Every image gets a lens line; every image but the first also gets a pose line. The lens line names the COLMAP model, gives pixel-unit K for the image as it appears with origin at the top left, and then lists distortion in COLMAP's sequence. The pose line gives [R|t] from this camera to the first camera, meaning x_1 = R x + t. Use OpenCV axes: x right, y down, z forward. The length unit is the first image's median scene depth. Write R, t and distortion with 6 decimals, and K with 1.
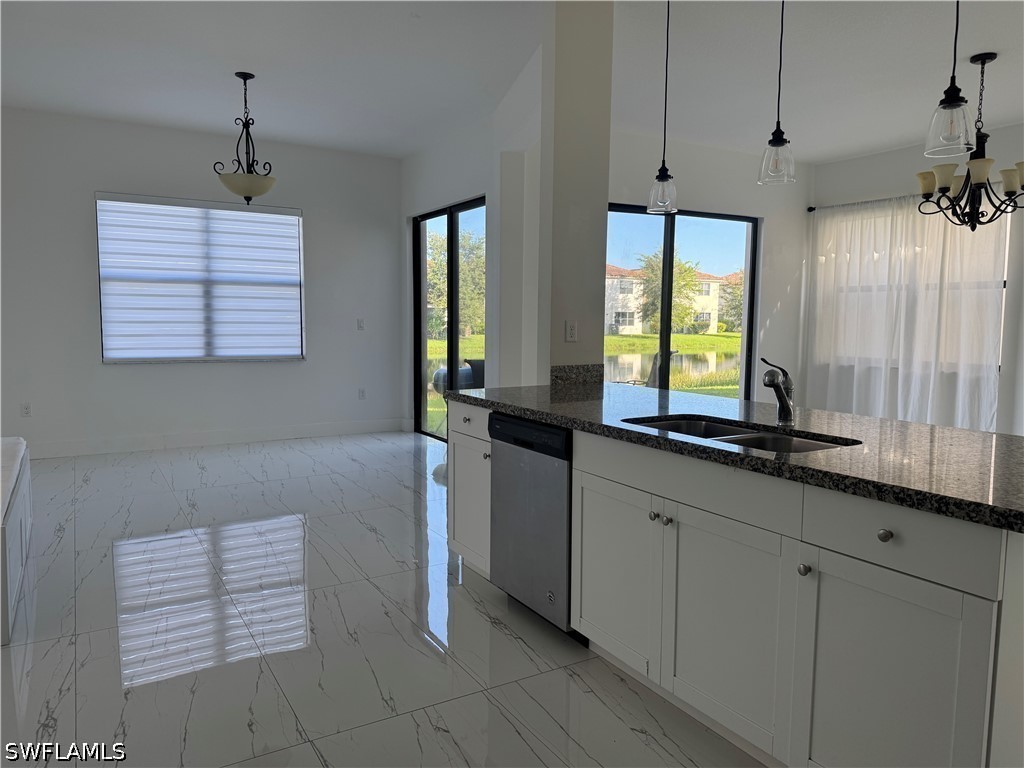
lens RADIAL K [[721.9, 0, 512.0], [0, 721.9, 384.0], [0, 0, 1]] dist [0.088349, -0.108003]
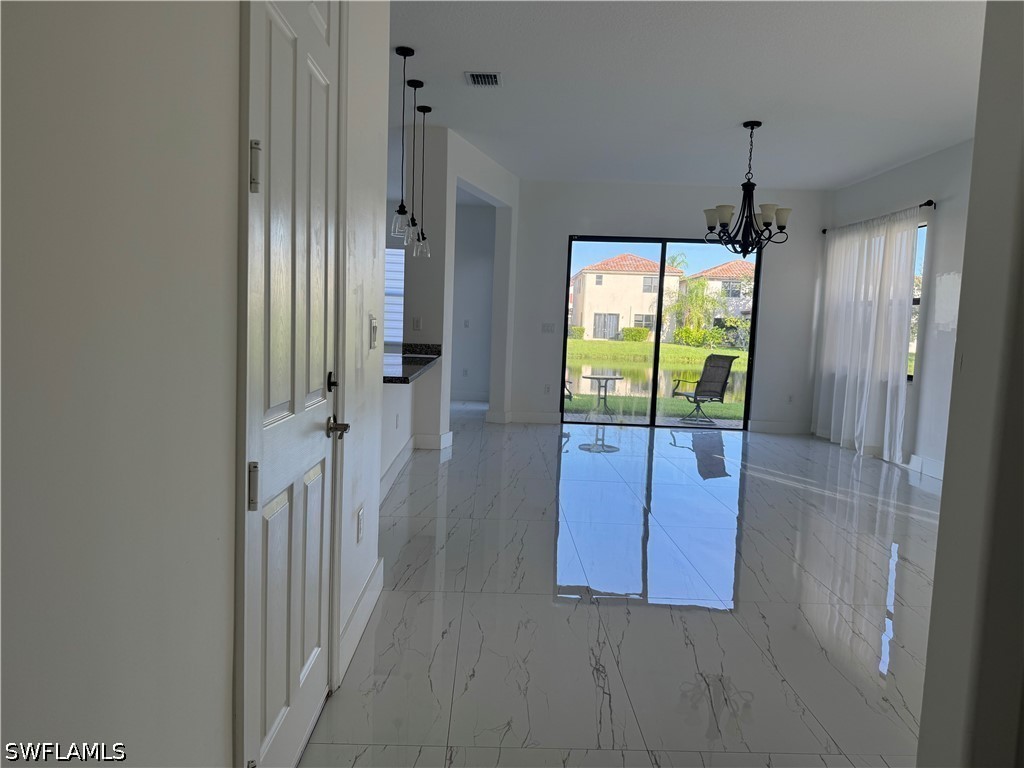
lens RADIAL K [[715.3, 0, 512.0], [0, 715.3, 384.0], [0, 0, 1]] dist [0.158507, -0.269594]
pose [[0.869087, 0.068695, -0.489866, 0.581517], [-0.076130, 0.997087, 0.004759, 0.022893], [0.488766, 0.033158, 0.871785, -0.194110]]
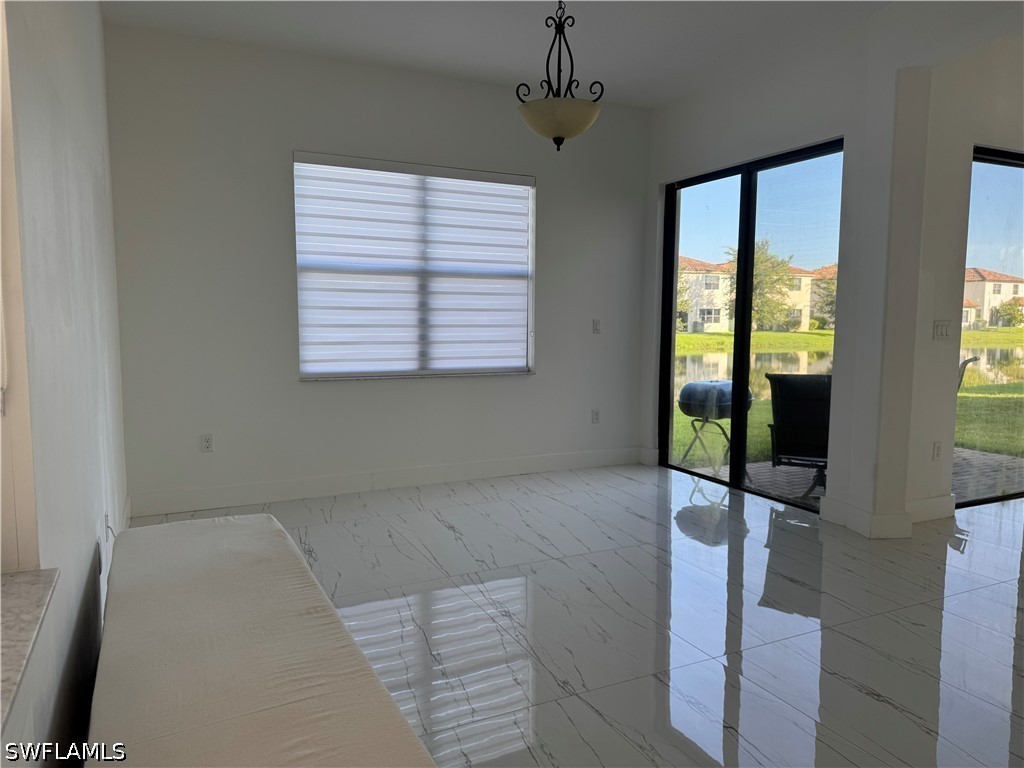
lens RADIAL K [[710.2, 0, 511.1], [0, 710.2, 401.7], [0, 0, 1]] dist [0.164888, -0.258979]
pose [[0.996612, 0.009459, -0.081704, -0.240969], [-0.007067, 0.999539, 0.029517, -0.025023], [0.081945, -0.028839, 0.996219, 0.232562]]
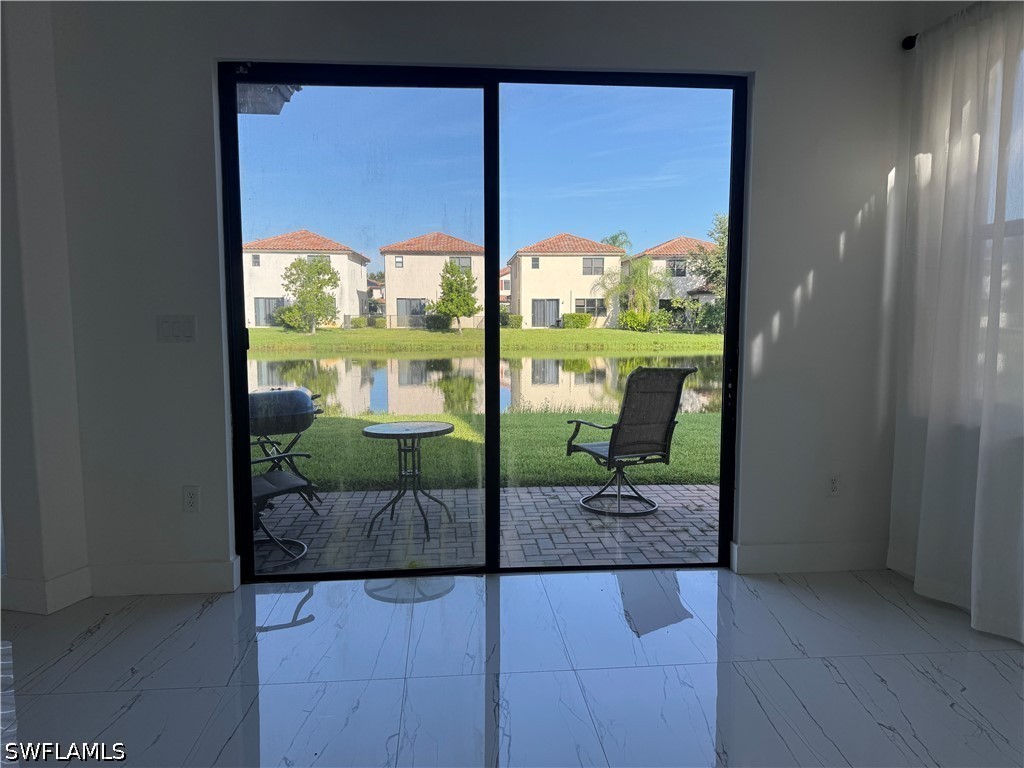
lens RADIAL K [[721.9, 0, 512.0], [0, 721.9, 384.0], [0, 0, 1]] dist [0.088349, -0.108003]
pose [[0.901425, 0.032693, -0.431699, 0.411499], [-0.029020, 0.999465, 0.015095, -0.046593], [0.431961, -0.001080, 0.901892, 0.552650]]
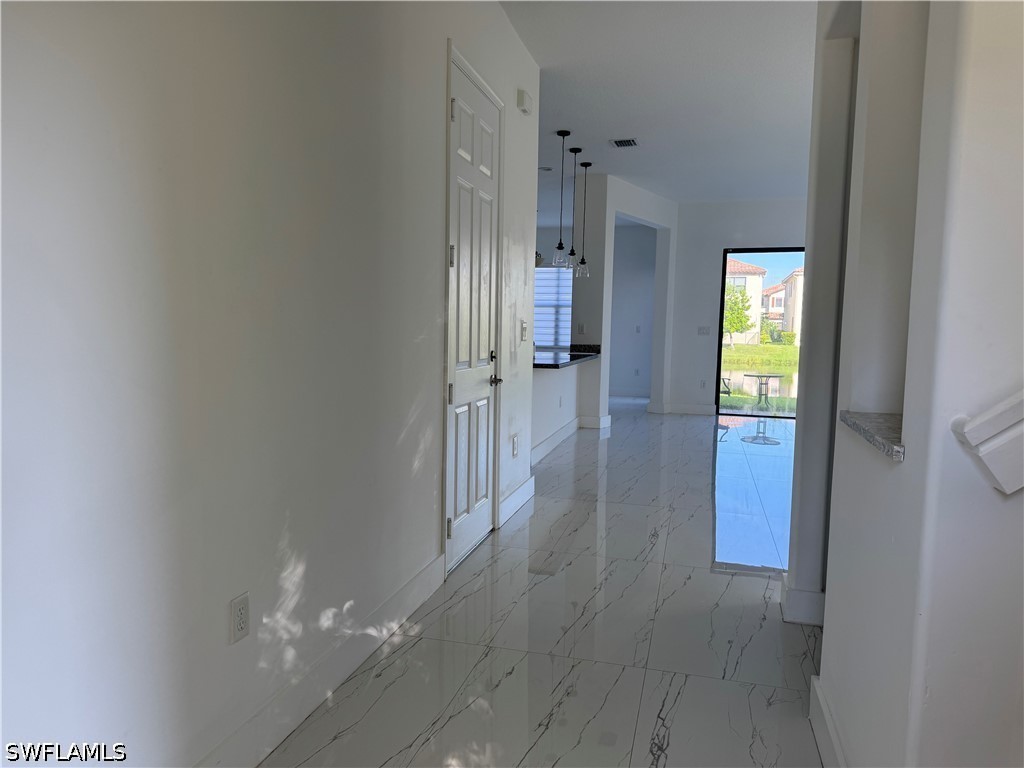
lens RADIAL K [[715.3, 0, 512.0], [0, 715.3, 384.0], [0, 0, 1]] dist [0.158507, -0.269594]
pose [[0.697641, 0.063862, -0.713595, 0.771102], [-0.077658, 0.996891, 0.013293, 0.041633], [0.712226, 0.046142, 0.700432, -0.341676]]
